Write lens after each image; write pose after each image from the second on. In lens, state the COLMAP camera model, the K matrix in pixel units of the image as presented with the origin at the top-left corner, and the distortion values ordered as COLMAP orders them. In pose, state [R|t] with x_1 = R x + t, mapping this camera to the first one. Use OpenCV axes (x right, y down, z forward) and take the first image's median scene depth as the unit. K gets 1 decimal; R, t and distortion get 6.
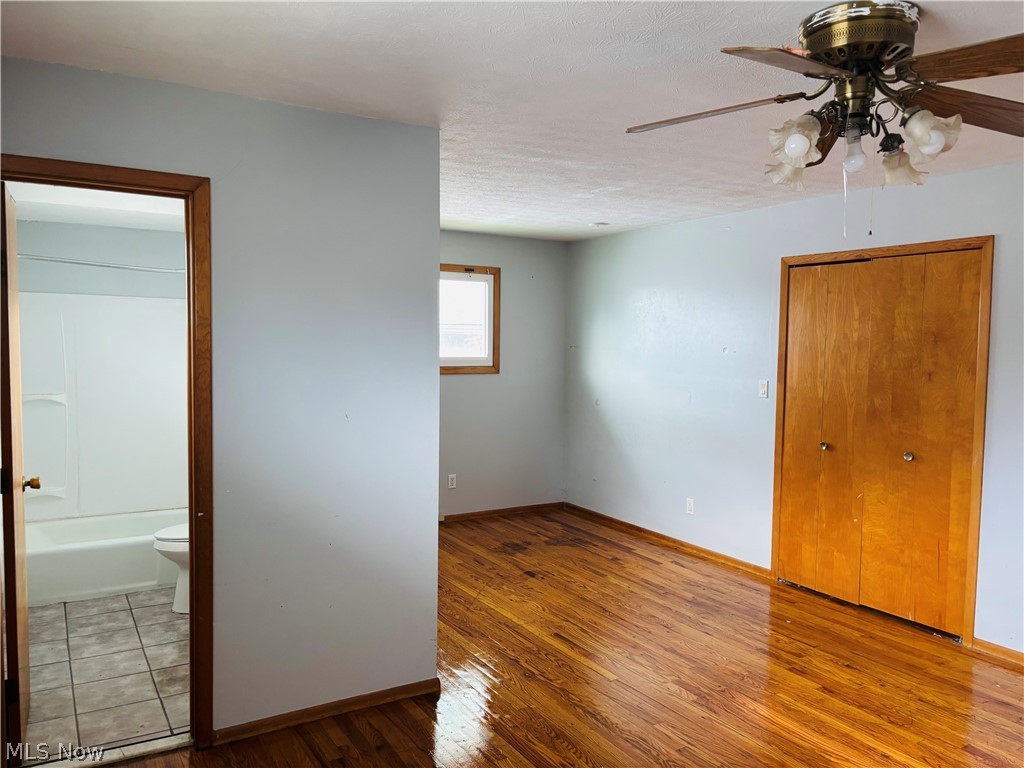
lens RADIAL K [[778.1, 0, 510.0], [0, 778.1, 385.5], [0, 0, 1]] dist [0.048766, -0.038185]
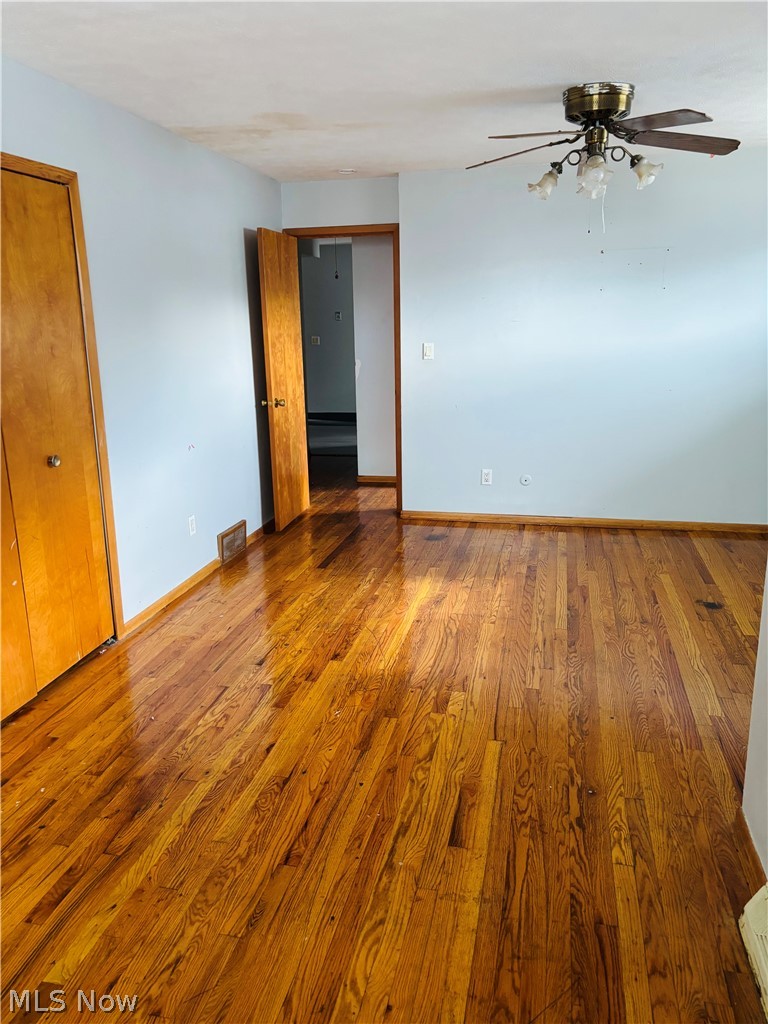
lens RADIAL K [[778.1, 0, 379.2], [0, 778.1, 506.7], [0, 0, 1]] dist [0.048766, -0.038185]
pose [[-0.721291, -0.165945, 0.672460, -0.232406], [0.051119, 0.955473, 0.290616, -0.071344], [-0.690744, 0.243994, -0.680691, 1.336361]]
